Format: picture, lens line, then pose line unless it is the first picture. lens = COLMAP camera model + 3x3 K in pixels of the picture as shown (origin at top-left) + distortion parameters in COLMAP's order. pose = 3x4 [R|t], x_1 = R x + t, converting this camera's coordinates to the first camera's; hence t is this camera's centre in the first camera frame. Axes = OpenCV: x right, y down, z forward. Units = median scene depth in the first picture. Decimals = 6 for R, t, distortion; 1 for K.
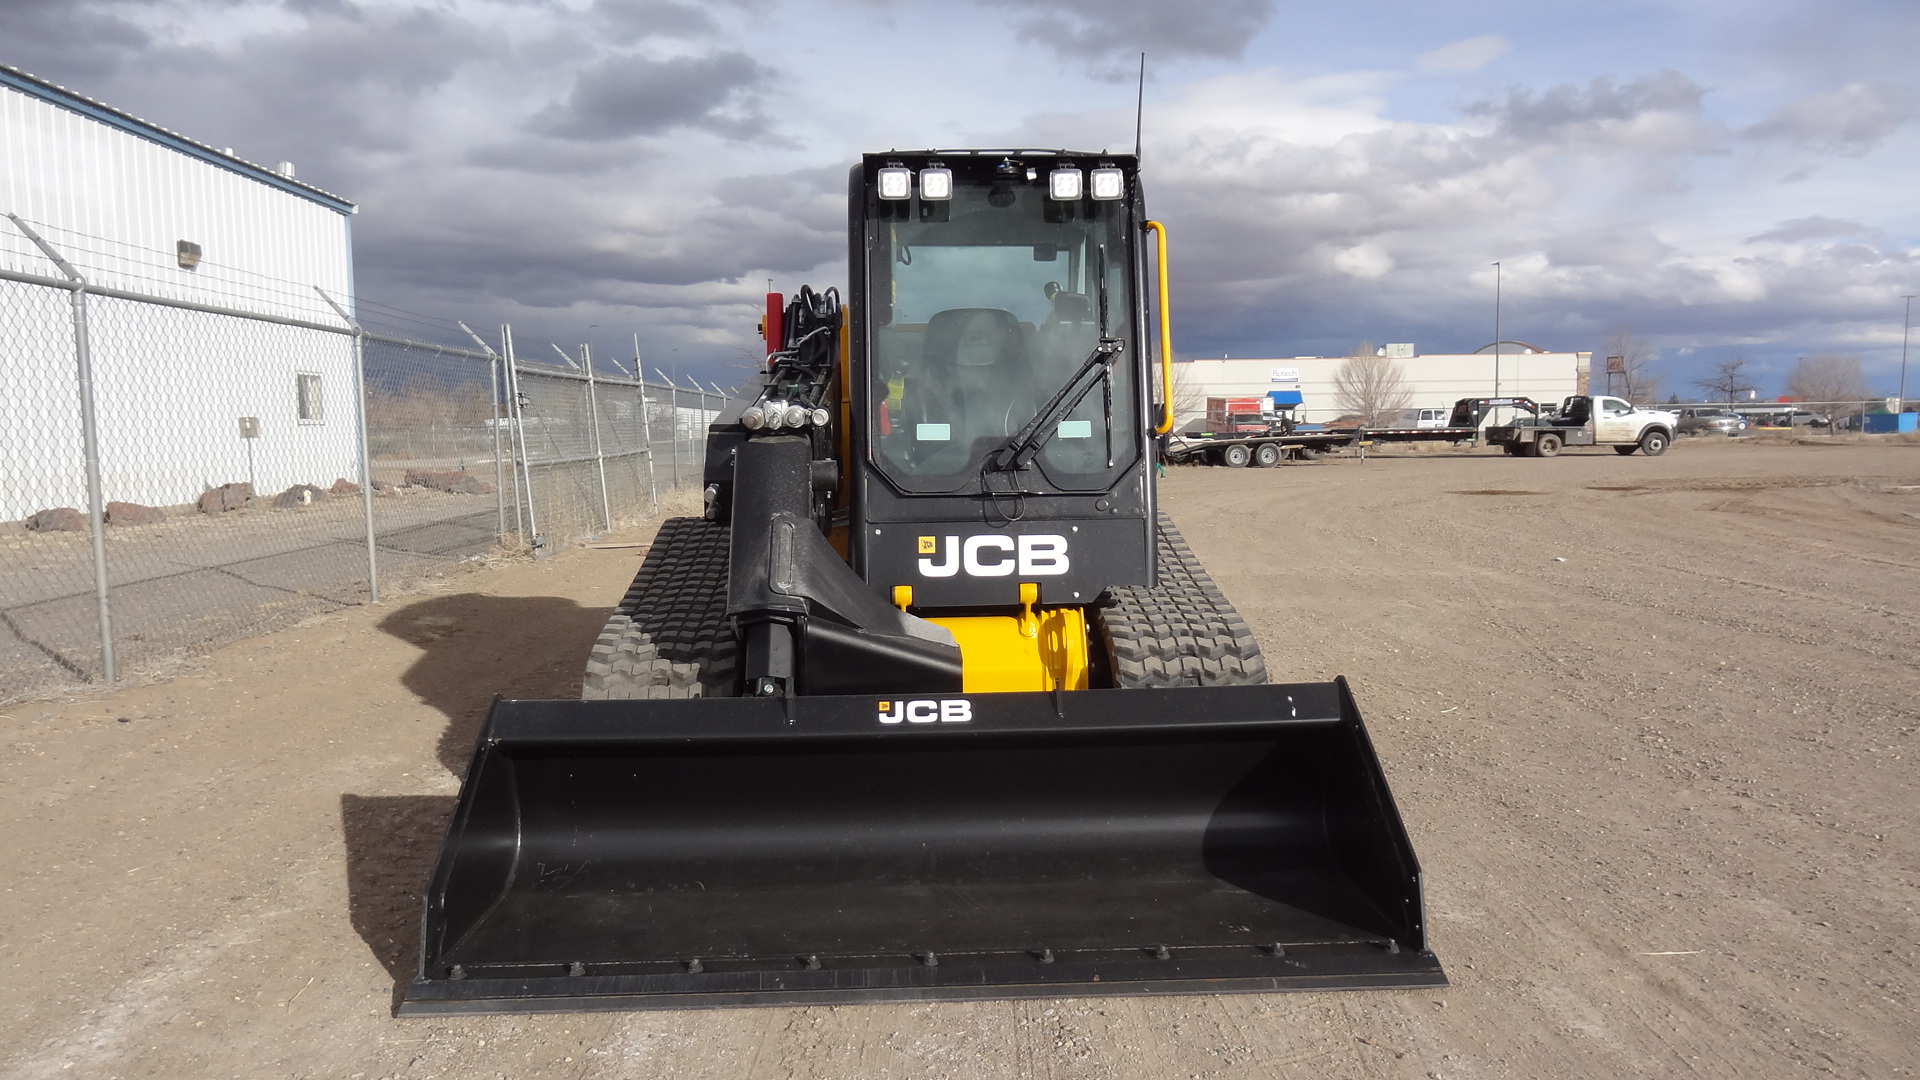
lens RADIAL K [[1375.8, 0, 951.6], [0, 1375.8, 507.5], [0, 0, 1]] dist [0.005716, 0.001022]
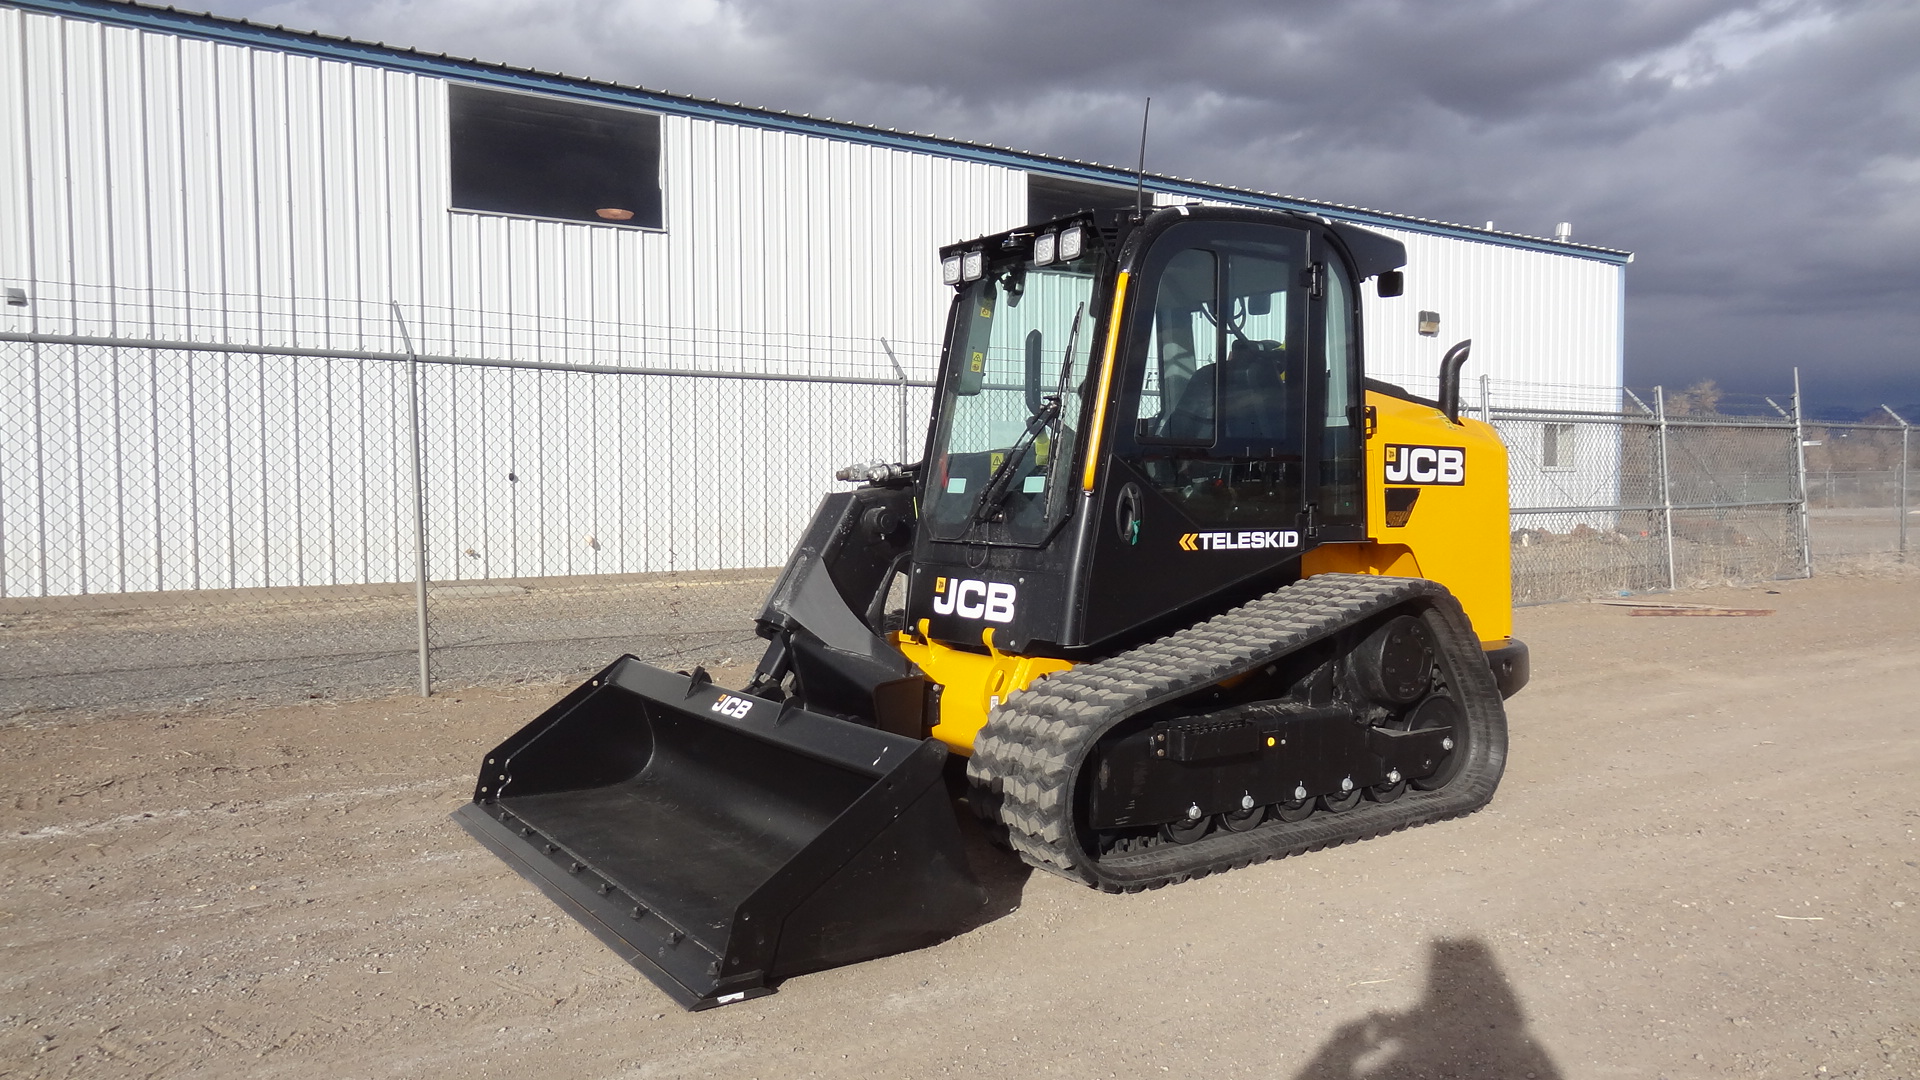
lens RADIAL K [[1338.7, 0, 964.5], [0, 1338.7, 535.8], [0, 0, 1]] dist [0.004066, 0.001564]
pose [[0.537100, 0.042728, -0.842436, 0.924176], [-0.051299, 0.998522, 0.017939, -0.034477], [0.841957, 0.033581, 0.538498, 0.416611]]
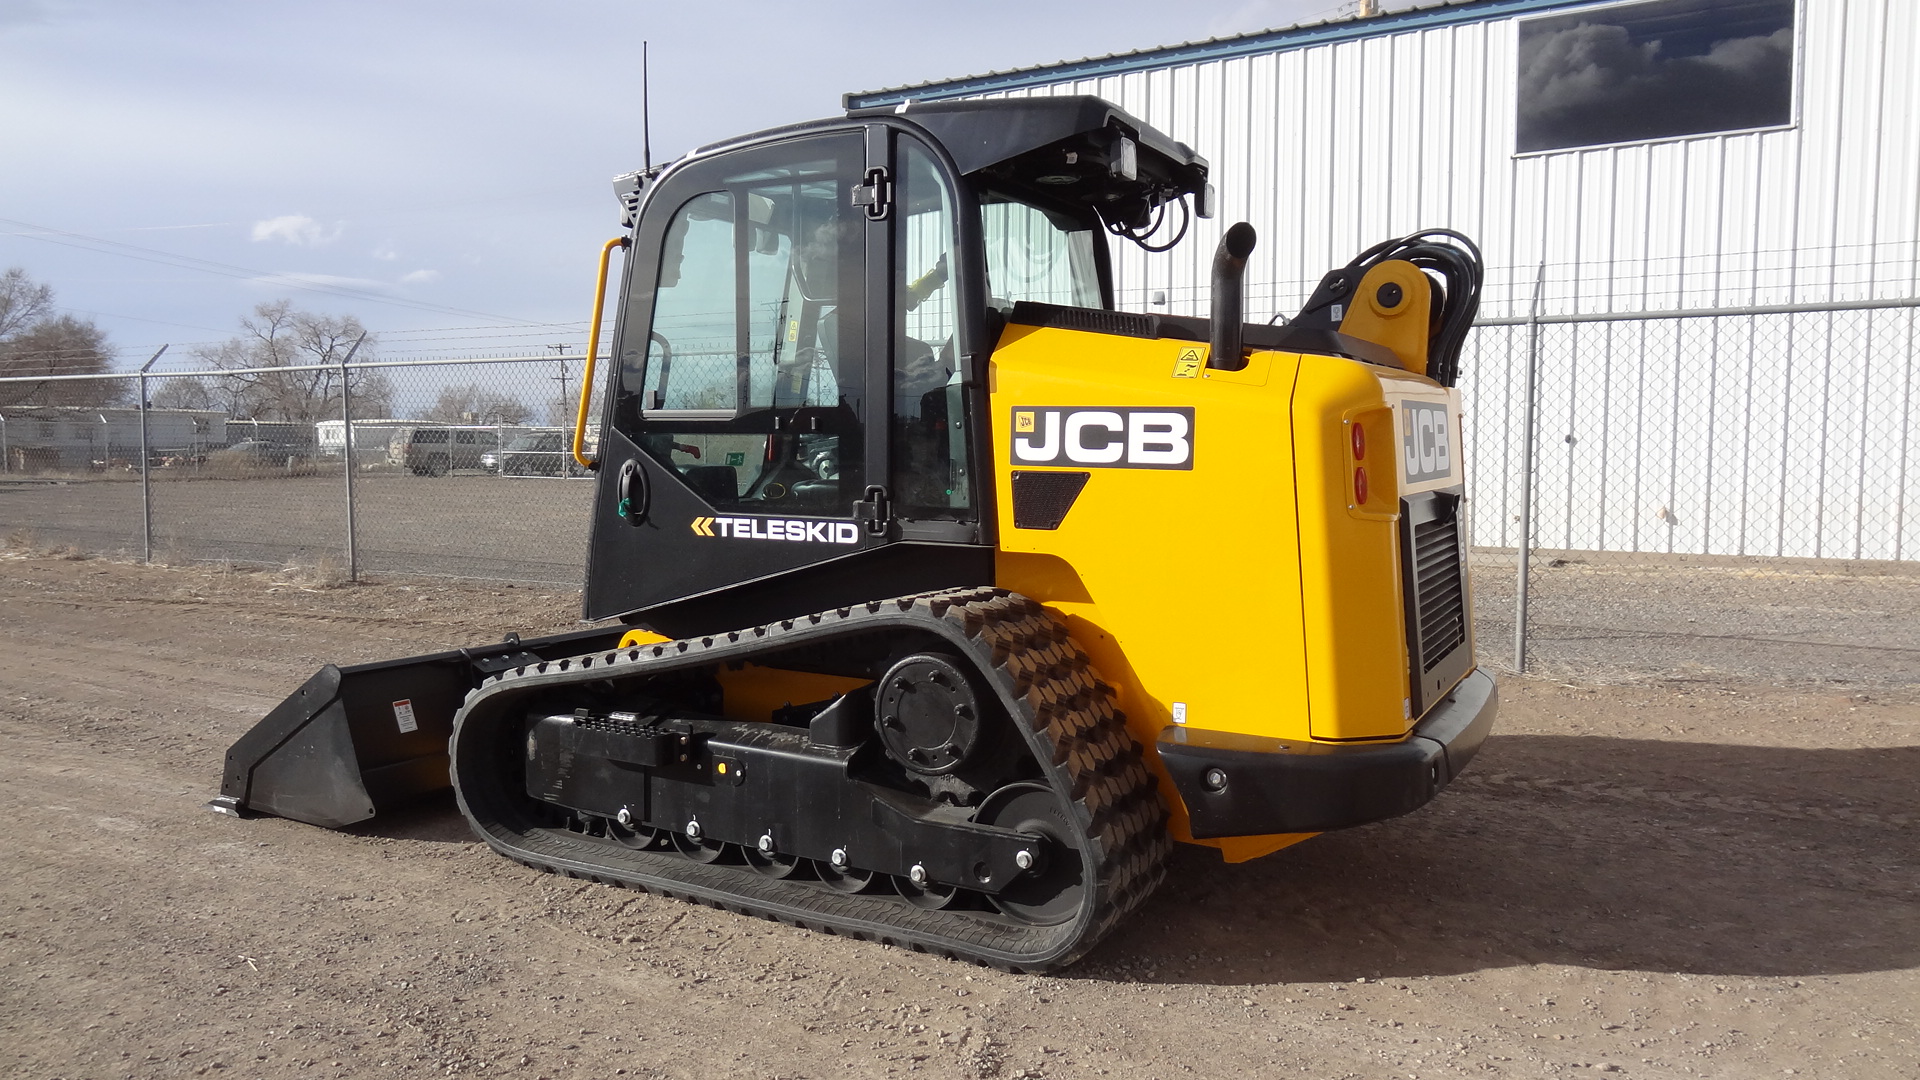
lens RADIAL K [[1342.0, 0, 958.2], [0, 1342.0, 538.5], [0, 0, 1]] dist [0.000442, 0.005163]
pose [[-0.519492, 0.072780, -0.851370, 0.839348], [-0.043249, 0.992849, 0.111265, -0.123152], [0.853380, 0.094622, -0.512630, 1.760488]]
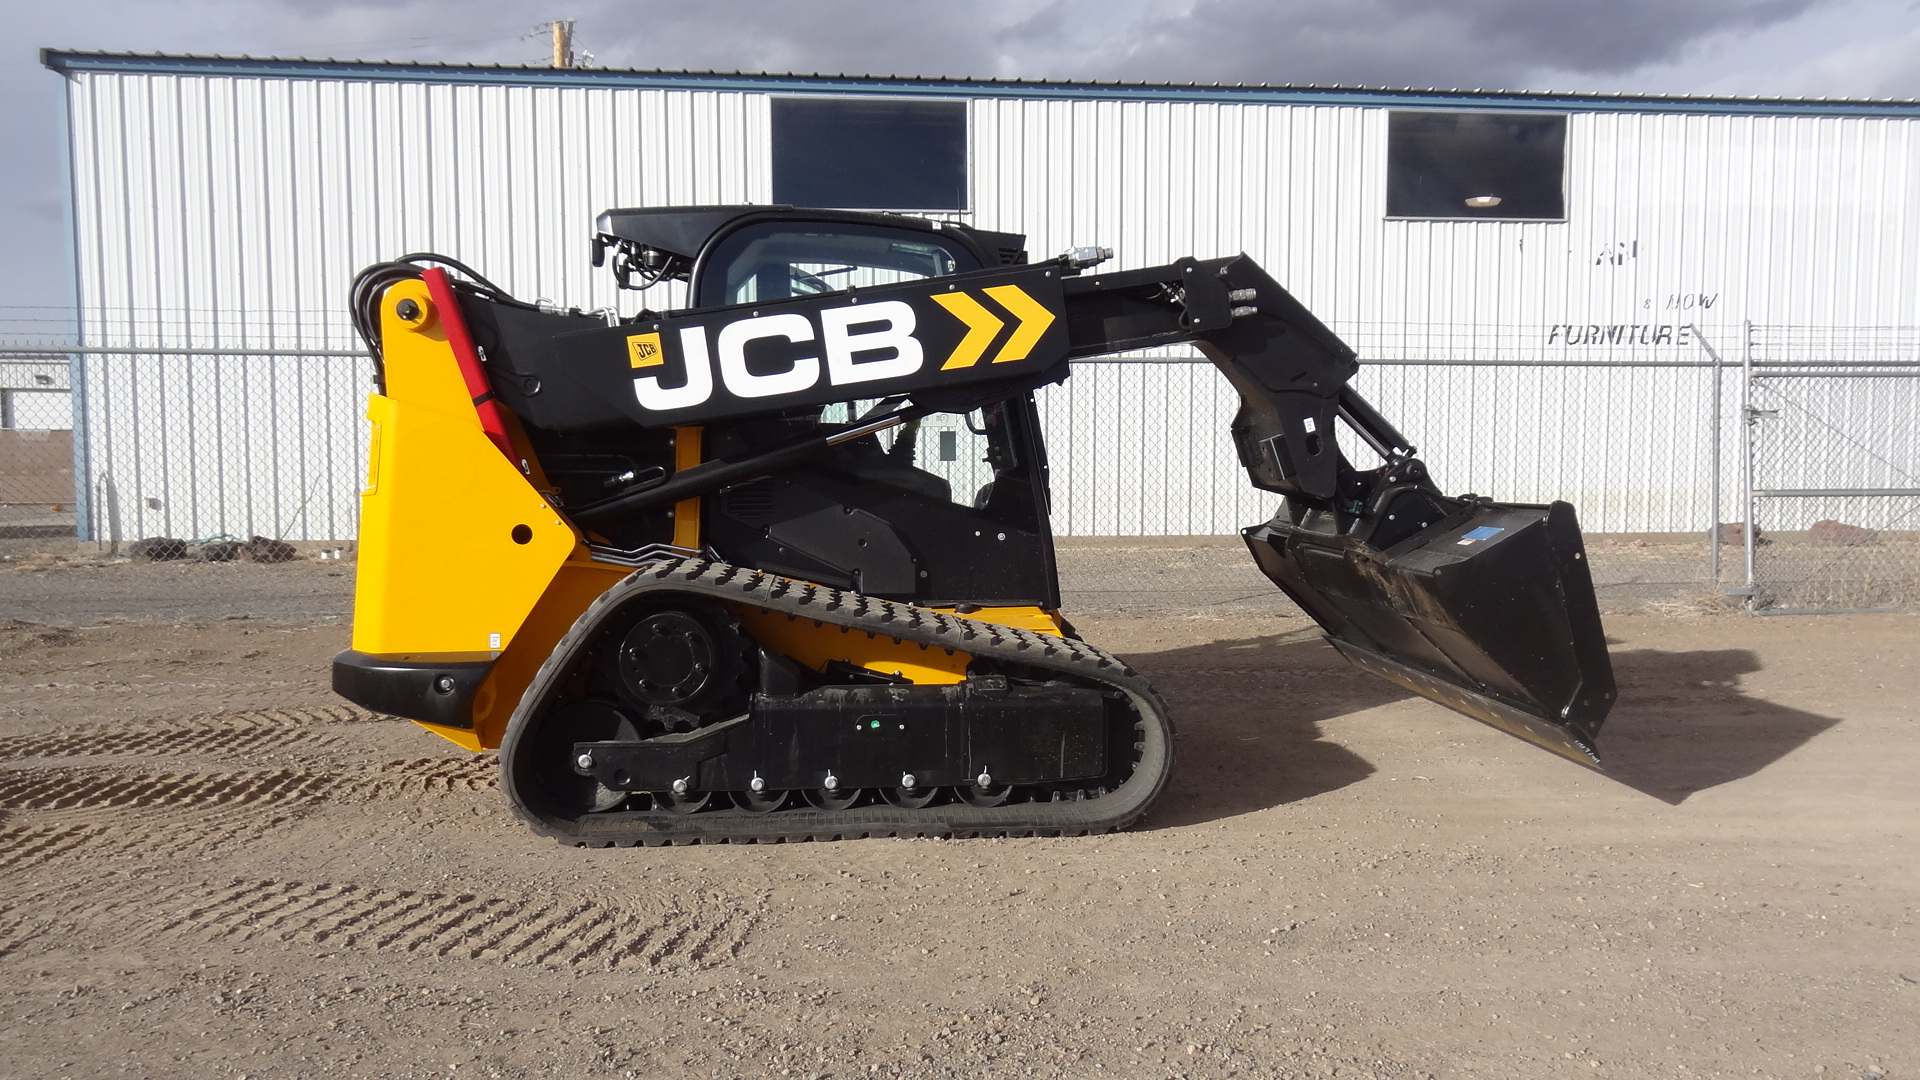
lens RADIAL K [[1363.1, 0, 960.0], [0, 1363.1, 540.0], [0, 0, 1]] dist [0.002753, 0.007120]
pose [[0.072635, 0.077145, -0.994371, 1.343898], [-0.057649, 0.995662, 0.073034, -0.107477], [0.995691, 0.052020, 0.076767, 1.436623]]
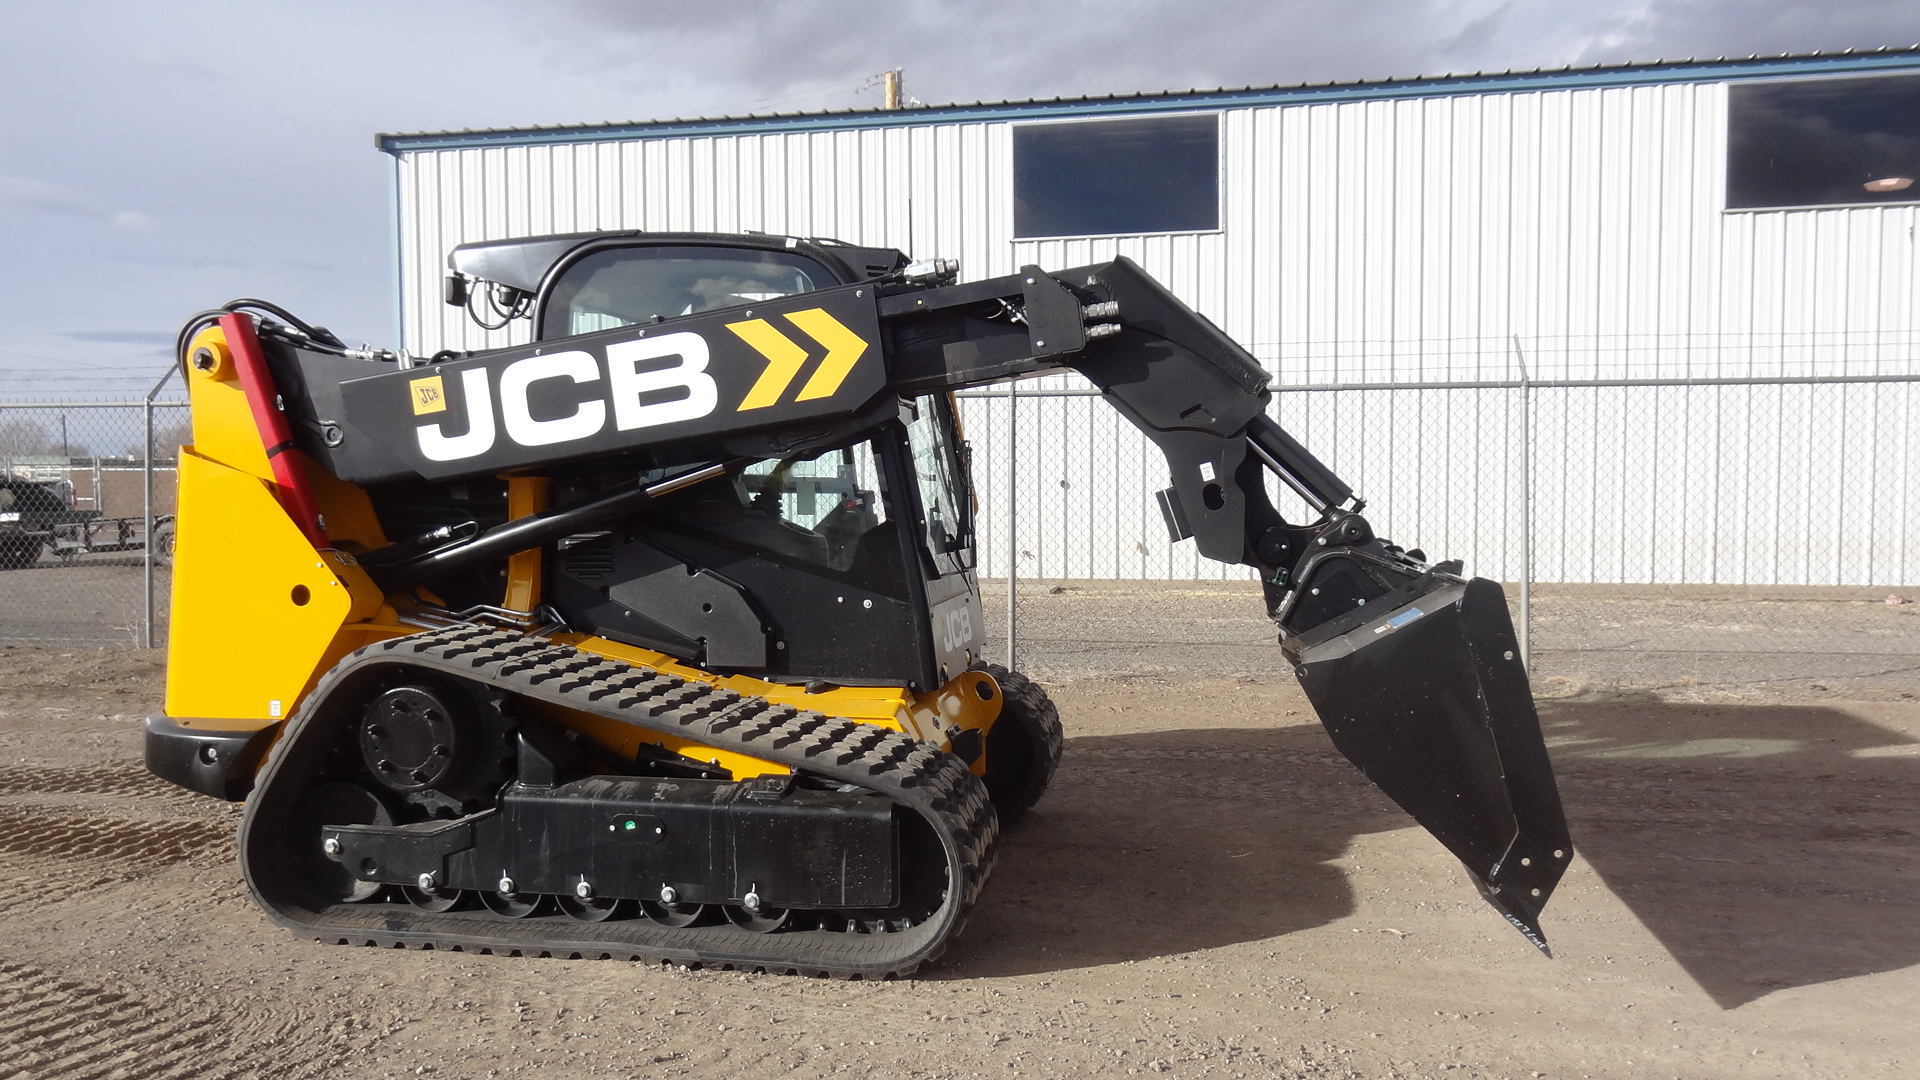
lens RADIAL K [[1363.1, 0, 960.0], [0, 1363.1, 540.0], [0, 0, 1]] dist [0.002753, 0.007120]
pose [[-0.211514, 0.053453, -0.975912, 1.120972], [-0.049282, 0.996650, 0.065269, -0.144057], [0.976132, 0.061900, -0.208171, 1.861297]]
